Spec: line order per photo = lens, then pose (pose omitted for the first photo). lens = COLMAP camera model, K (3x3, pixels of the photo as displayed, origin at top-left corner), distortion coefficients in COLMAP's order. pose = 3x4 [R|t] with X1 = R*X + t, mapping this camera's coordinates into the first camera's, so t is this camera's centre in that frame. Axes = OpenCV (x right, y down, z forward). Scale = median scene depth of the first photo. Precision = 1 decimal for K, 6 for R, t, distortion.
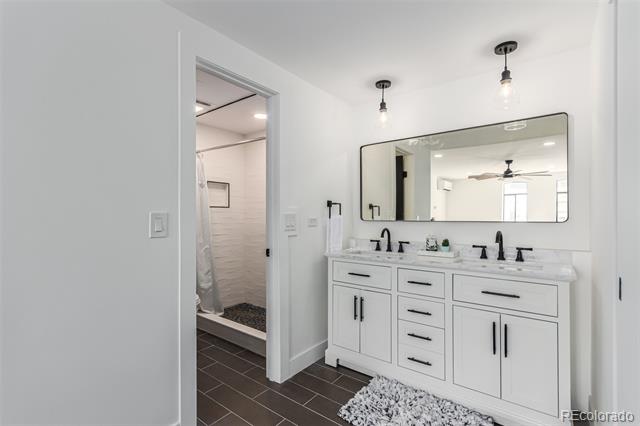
lens RADIAL K [[298.5, 0, 320.0], [0, 298.5, 215.8], [0, 0, 1]] dist [0.000052, 0.002436]
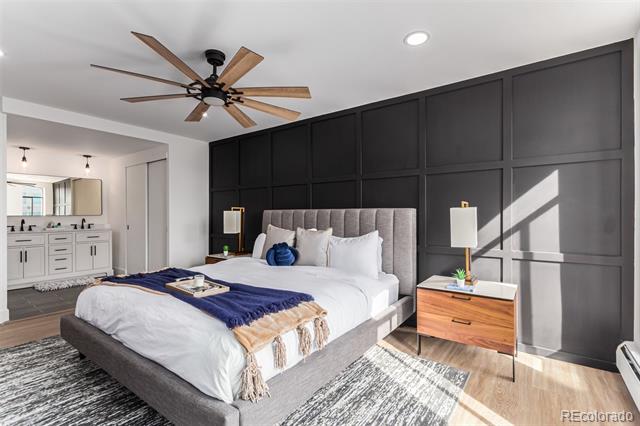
lens RADIAL K [[298.5, 0, 321.4], [0, 298.5, 212.4], [0, 0, 1]] dist [0.000052, 0.002436]
pose [[-0.023592, 0.005019, 0.999709, -1.855929], [0.004992, 0.999976, -0.004902, 0.016028], [-0.999709, 0.004875, -0.023617, -0.966080]]
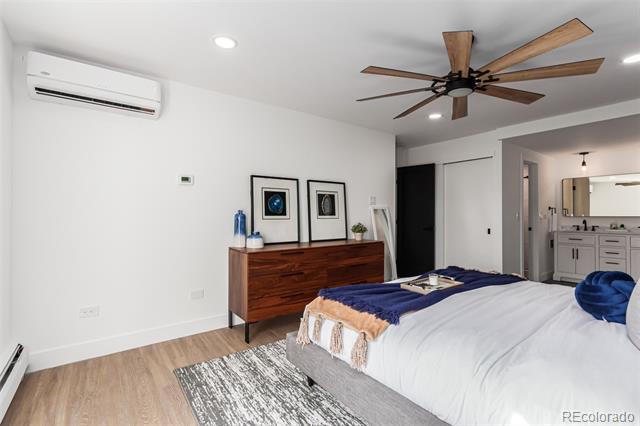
lens RADIAL K [[298.5, 0, 319.0], [0, 298.5, 215.0], [0, 0, 1]] dist [0.000052, 0.002436]
pose [[0.961280, -0.003068, -0.275558, -1.034924], [0.001379, 0.999979, -0.006322, 0.019446], [0.275572, 0.005697, 0.961264, -1.608928]]
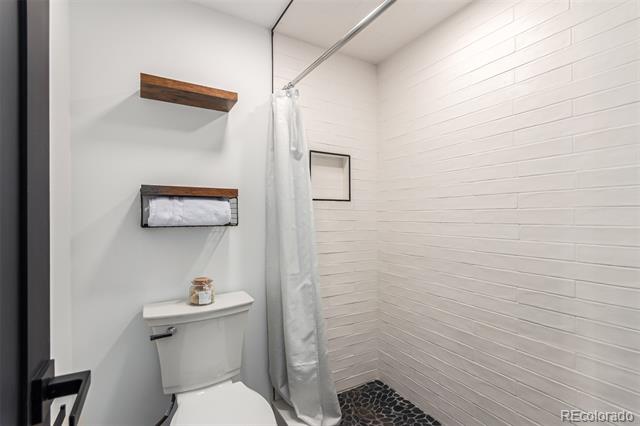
lens RADIAL K [[298.5, 0, 319.9], [0, 298.5, 214.5], [0, 0, 1]] dist [0.000052, 0.002436]
pose [[0.926136, -0.008525, -0.377092, -0.236027], [0.004228, 0.999916, -0.012222, 0.002665], [0.377165, 0.009724, 0.926095, 0.747976]]
